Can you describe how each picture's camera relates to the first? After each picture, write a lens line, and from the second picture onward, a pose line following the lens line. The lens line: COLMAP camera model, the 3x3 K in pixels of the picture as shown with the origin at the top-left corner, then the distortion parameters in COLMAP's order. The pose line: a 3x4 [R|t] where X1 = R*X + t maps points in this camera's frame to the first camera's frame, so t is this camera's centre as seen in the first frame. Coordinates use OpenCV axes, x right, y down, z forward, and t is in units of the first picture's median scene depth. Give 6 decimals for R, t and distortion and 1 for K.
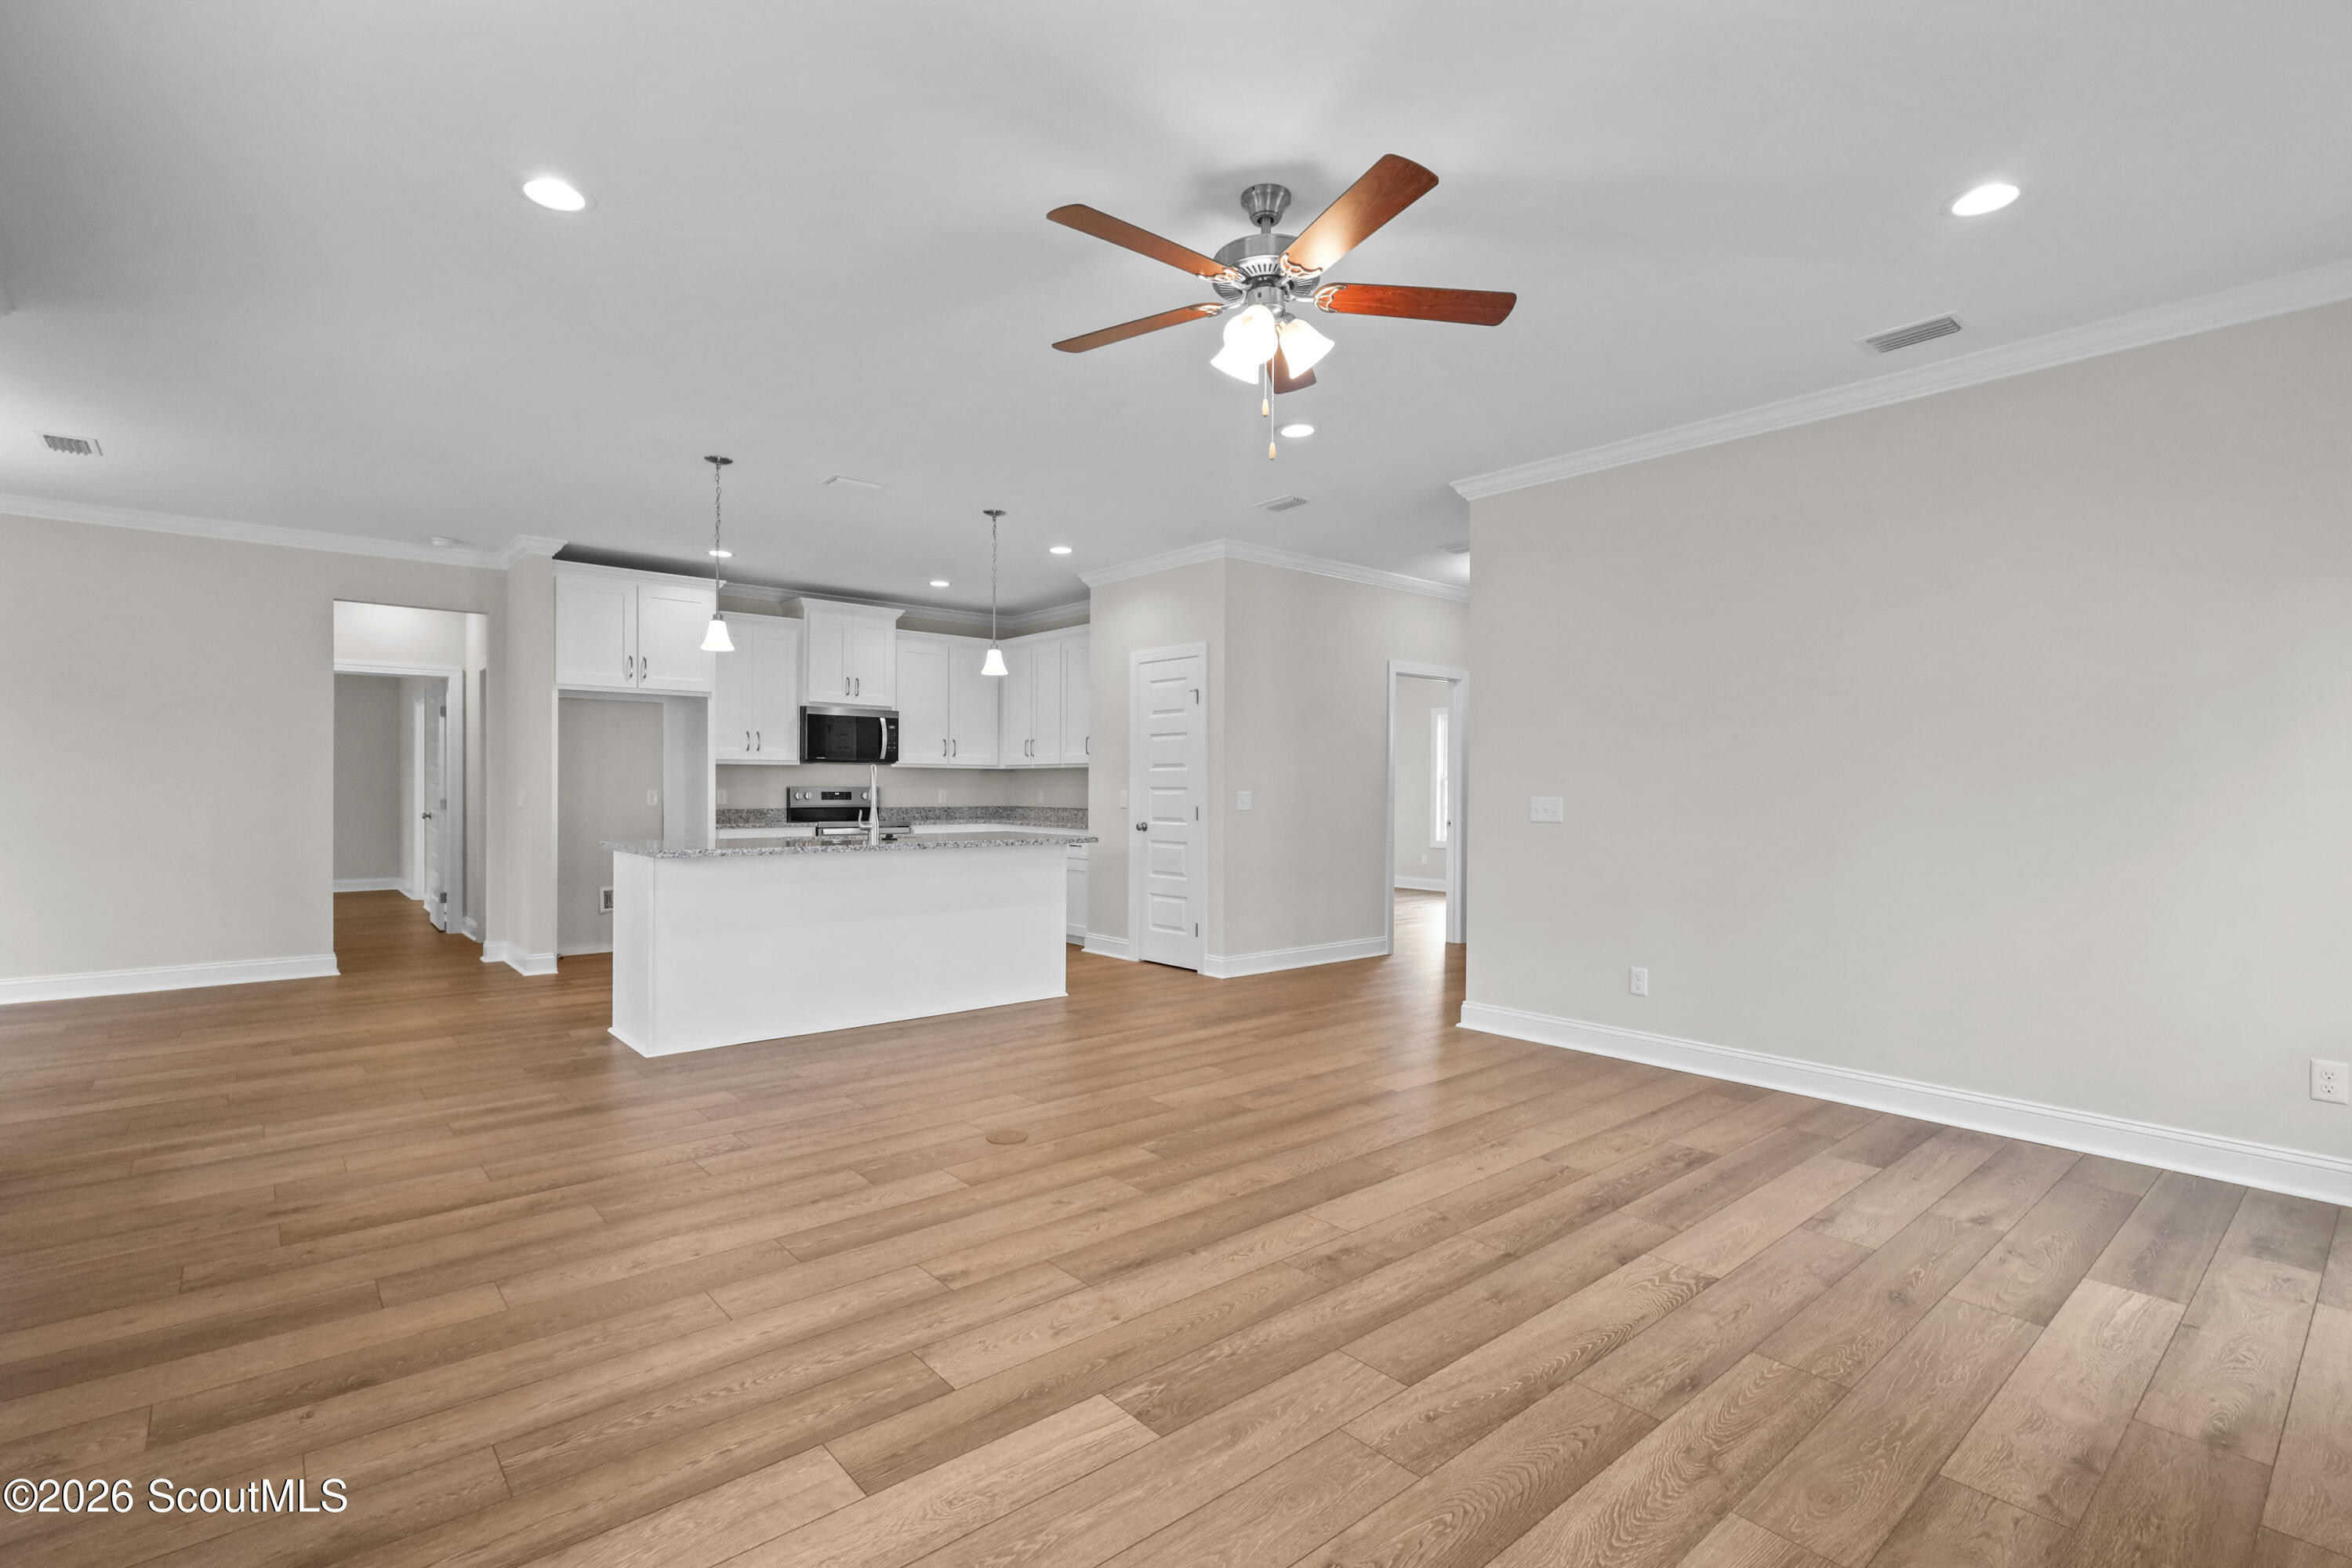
lens RADIAL K [[1106.4, 0, 1176.0], [0, 1106.4, 784.0], [0, 0, 1]] dist [-0.001731, -0.000485]
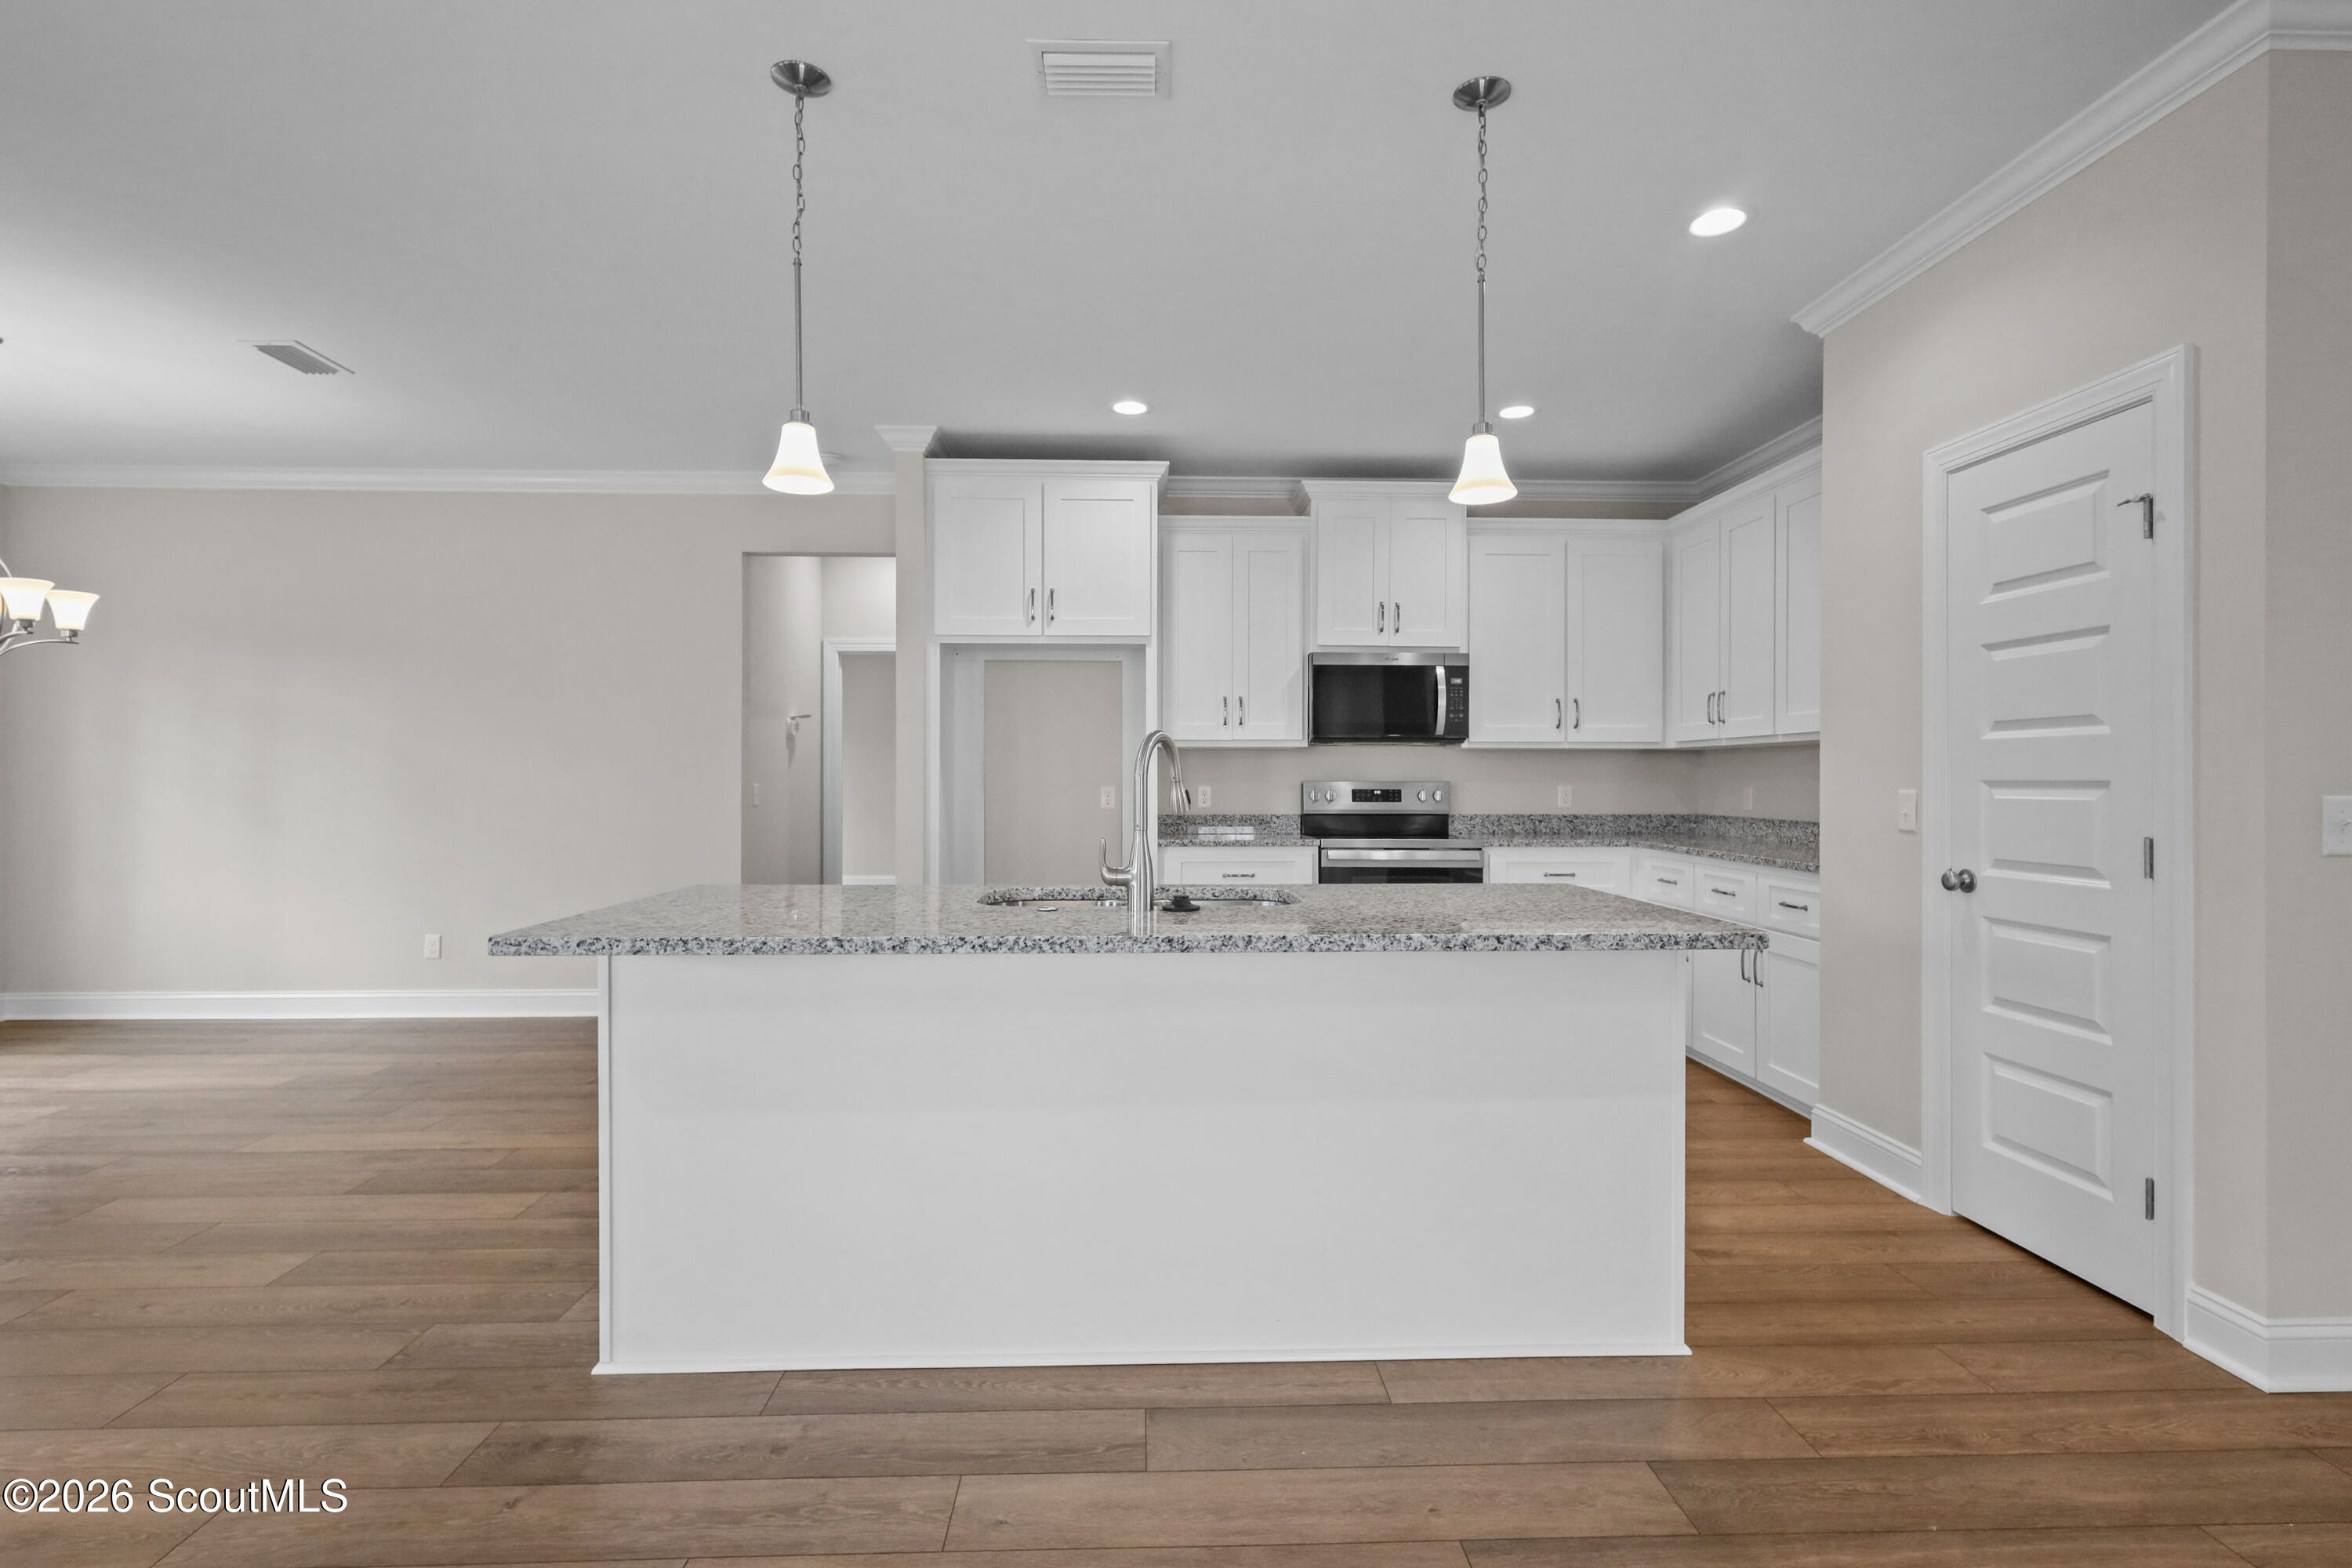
lens RADIAL K [[1113.2, 0, 1176.0], [0, 1113.2, 784.0], [0, 0, 1]] dist [0.002675, 0.000536]
pose [[0.783002, -0.001221, -0.622018, -0.001953], [0.004611, 0.999982, 0.003841, 0.000933], [0.622002, -0.005875, 0.782994, 0.445753]]
